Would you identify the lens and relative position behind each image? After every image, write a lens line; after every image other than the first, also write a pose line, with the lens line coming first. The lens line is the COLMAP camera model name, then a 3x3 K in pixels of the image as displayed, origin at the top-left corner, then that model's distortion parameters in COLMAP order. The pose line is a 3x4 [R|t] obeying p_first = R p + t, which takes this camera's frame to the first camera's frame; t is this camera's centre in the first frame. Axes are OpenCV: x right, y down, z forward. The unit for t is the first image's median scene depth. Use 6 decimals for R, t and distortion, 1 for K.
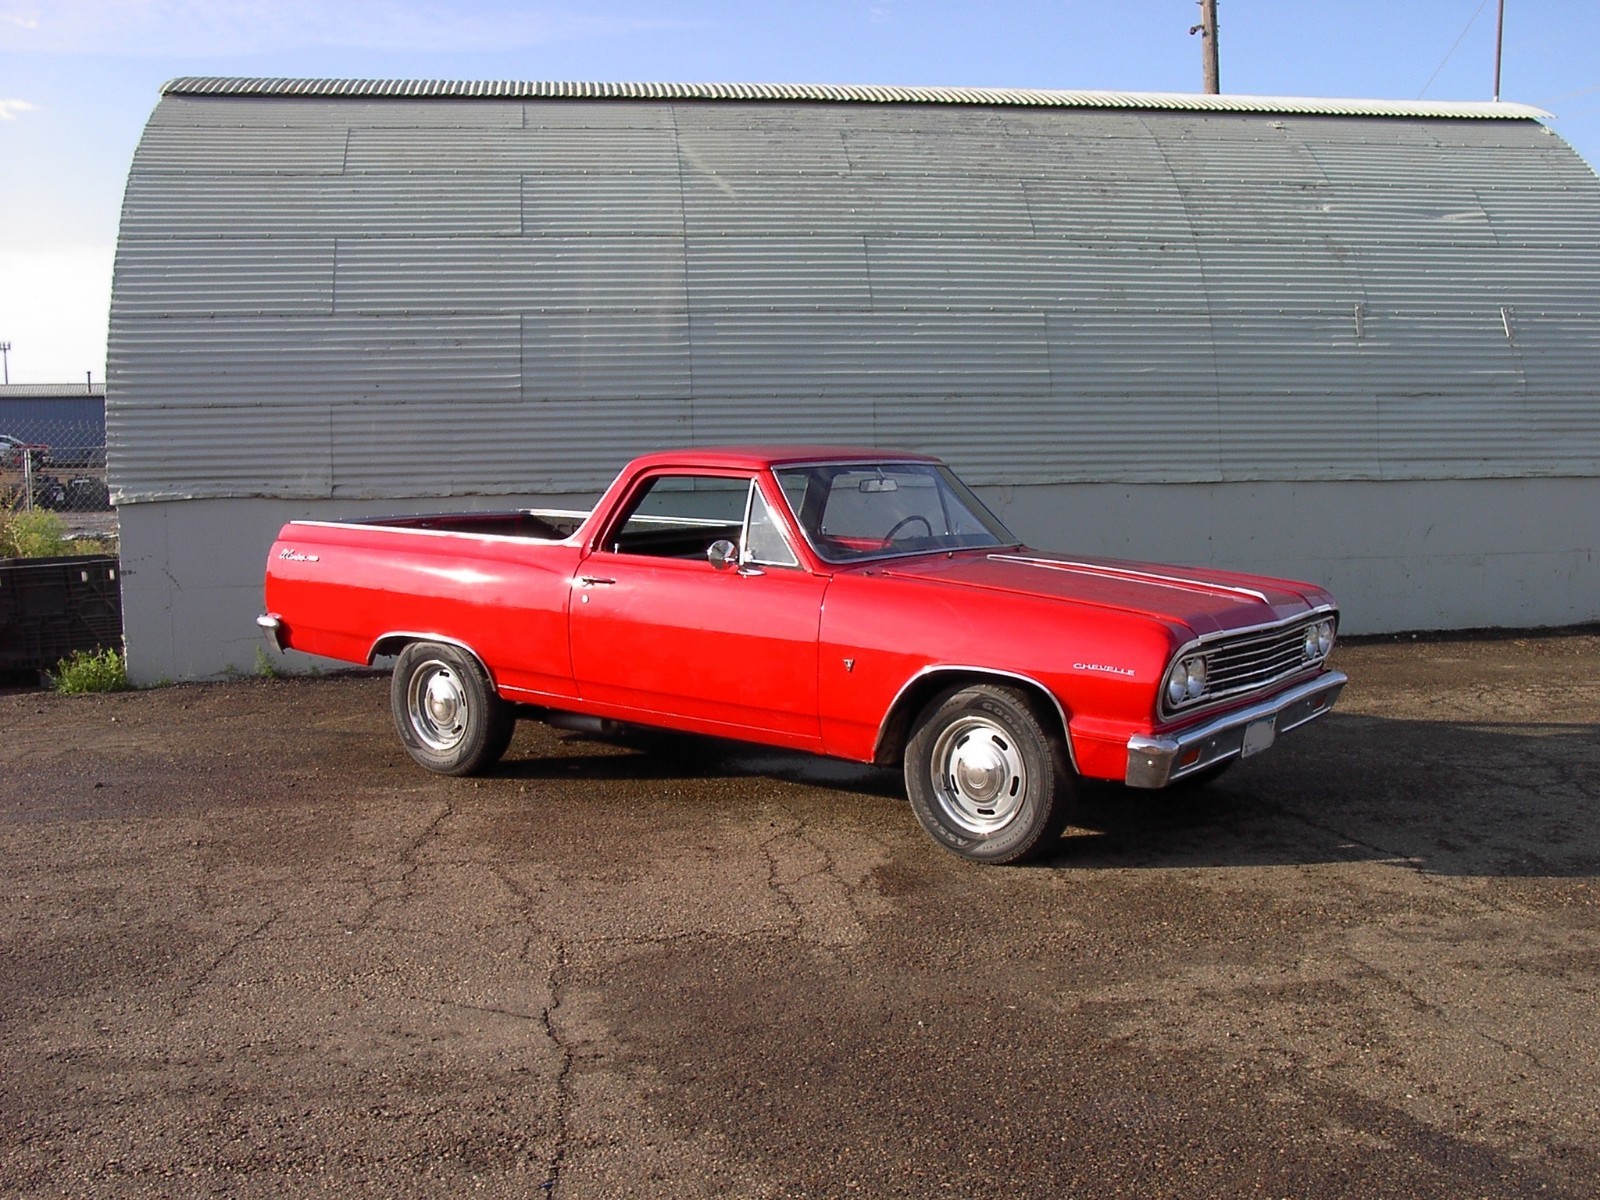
lens RADIAL K [[1626.6, 0, 800.0], [0, 1626.6, 600.0], [0, 0, 1]] dist [-0.185829, 0.235501]
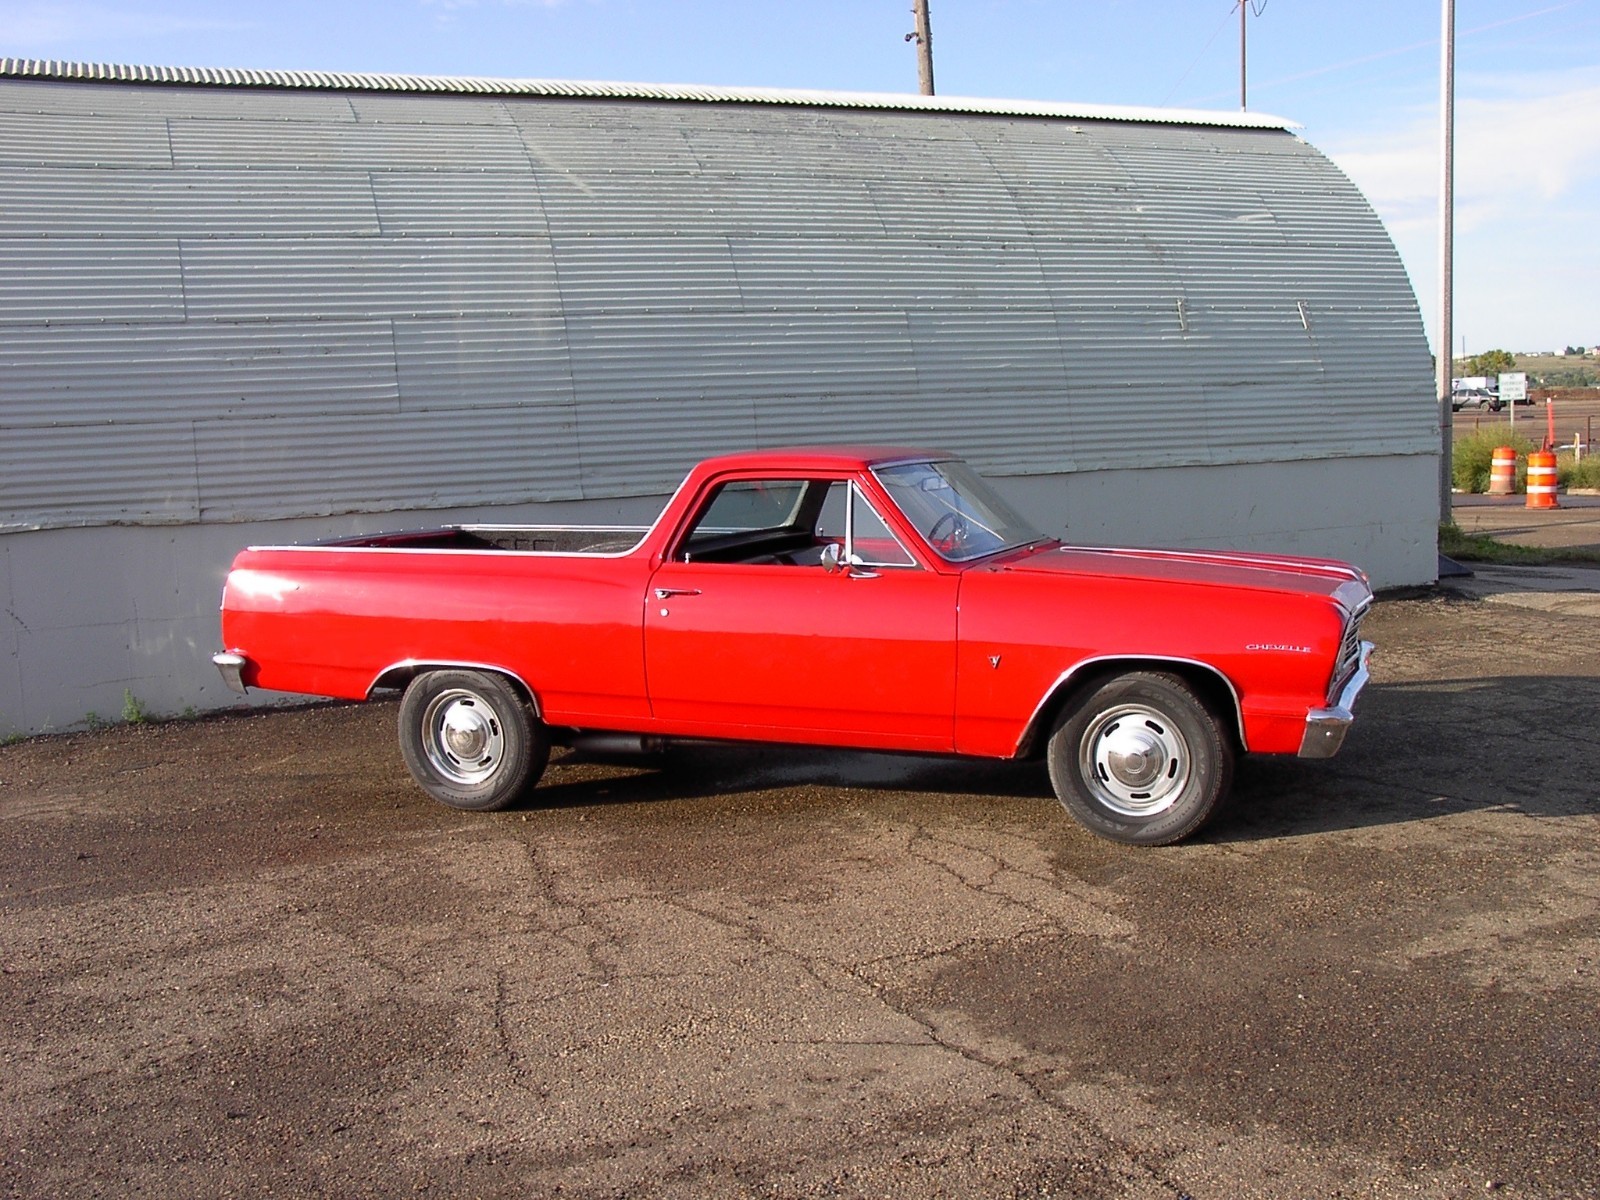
lens RADIAL K [[1626.6, 0, 800.0], [0, 1626.6, 600.0], [0, 0, 1]] dist [-0.185829, 0.235501]
pose [[0.965971, -0.053101, 0.253141, -0.184141], [0.053917, 0.998538, 0.003716, -0.004421], [-0.252969, 0.010059, 0.967422, 0.035798]]
